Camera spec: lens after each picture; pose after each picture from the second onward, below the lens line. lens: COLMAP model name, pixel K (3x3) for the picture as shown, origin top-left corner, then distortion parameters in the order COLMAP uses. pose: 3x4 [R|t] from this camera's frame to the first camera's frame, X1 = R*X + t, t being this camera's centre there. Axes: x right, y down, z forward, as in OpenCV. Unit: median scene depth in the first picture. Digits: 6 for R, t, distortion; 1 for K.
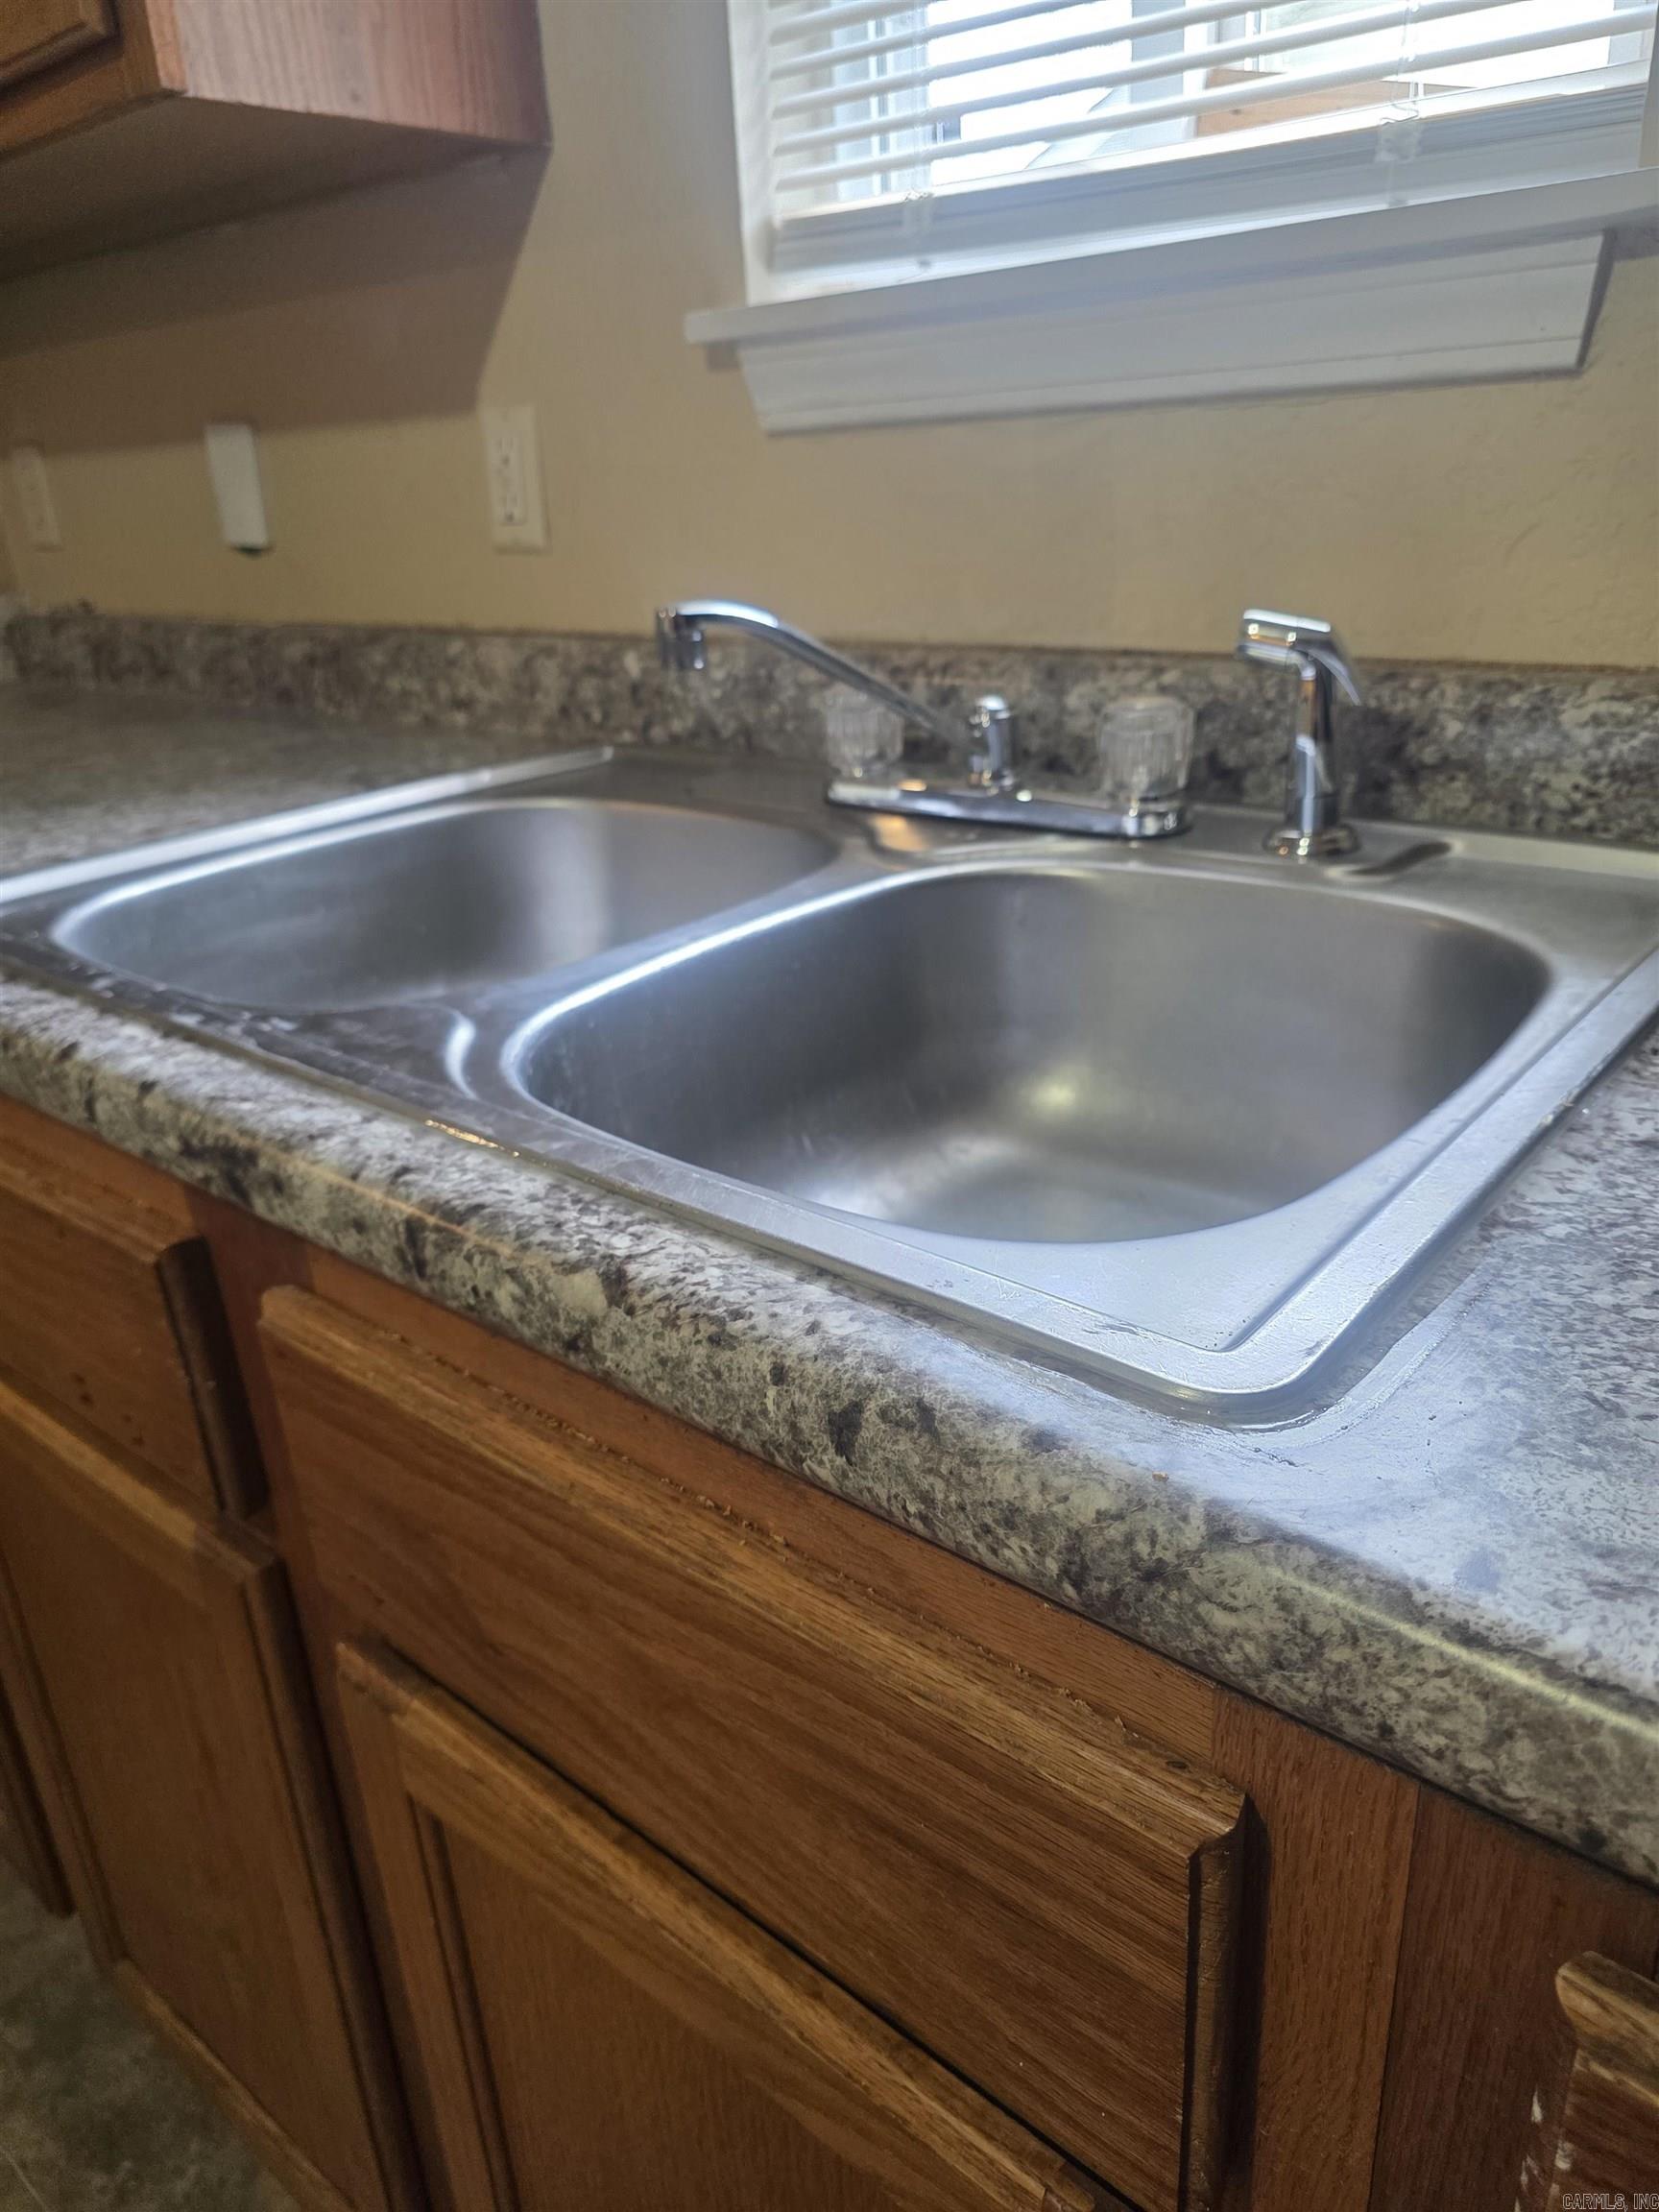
lens RADIAL K [[1488.5, 0, 851.6], [0, 1488.5, 1087.8], [0, 0, 1]] dist [0.045286, -0.038654]
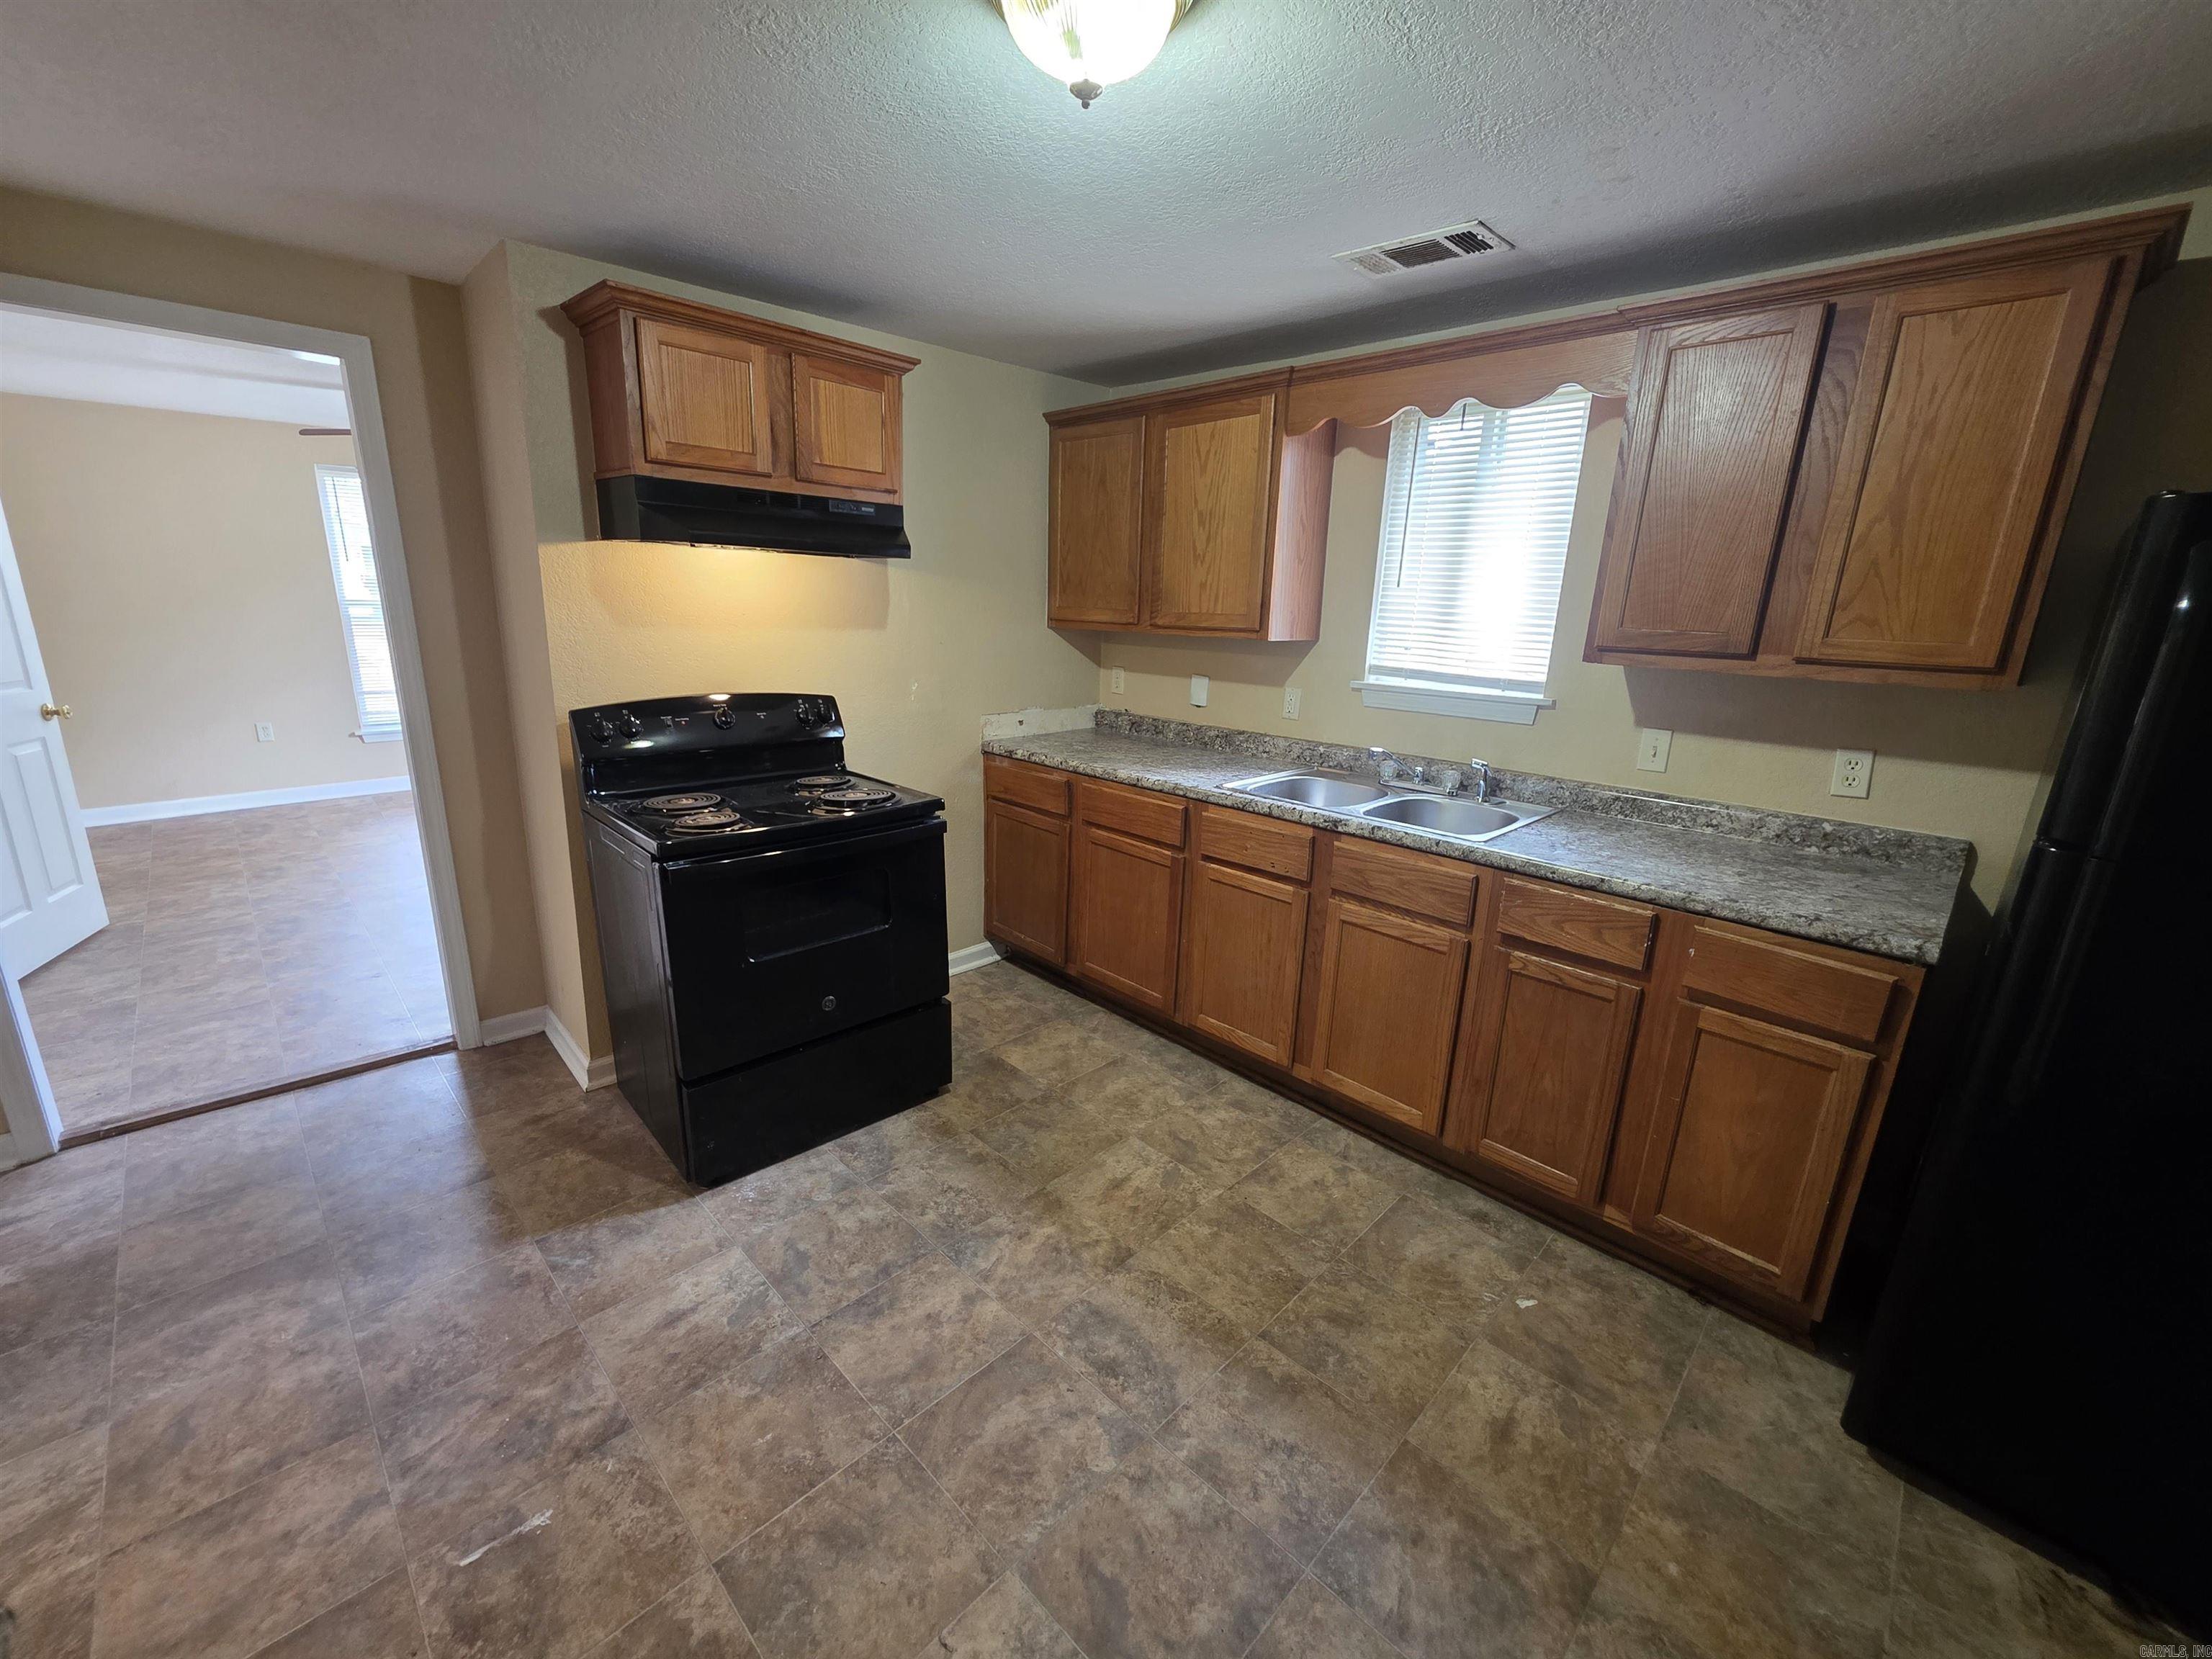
lens RADIAL K [[888.2, 0, 1103.6], [0, 888.2, 829.7], [0, 0, 1]] dist [0.000529, 0.000688]
pose [[0.991730, 0.104321, -0.074762, -0.625837], [-0.113660, 0.984433, -0.134067, 0.415979], [0.059612, 0.141455, 0.988148, -1.766619]]
